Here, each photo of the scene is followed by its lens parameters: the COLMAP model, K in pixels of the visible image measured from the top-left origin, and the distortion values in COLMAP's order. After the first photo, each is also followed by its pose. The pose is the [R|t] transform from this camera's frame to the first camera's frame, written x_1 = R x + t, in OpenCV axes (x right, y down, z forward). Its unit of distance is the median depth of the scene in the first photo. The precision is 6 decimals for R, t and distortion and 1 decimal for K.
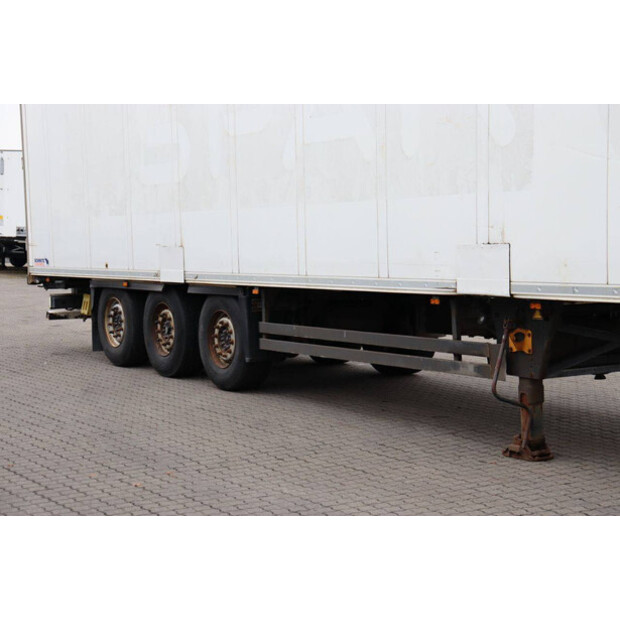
lens RADIAL K [[1177.2, 0, 310.0], [0, 1177.2, 310.0], [0, 0, 1]] dist [0.279726, 0.036847]
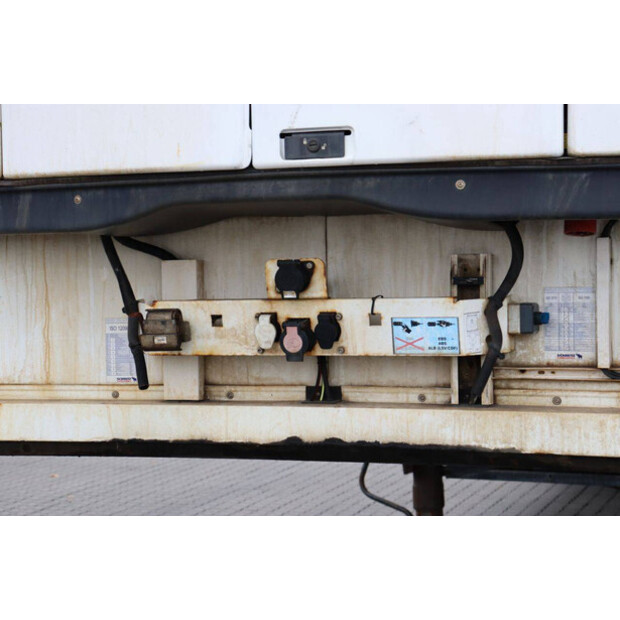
lens RADIAL K [[1471.2, 0, 310.0], [0, 1471.2, 310.0], [0, 0, 1]] dist [0.393718, 0.316224]
pose [[0.612512, 0.030046, -0.789890, 0.593411], [-0.045616, 0.998956, 0.002626, -0.027202], [0.789144, 0.034423, 0.613243, 0.274696]]
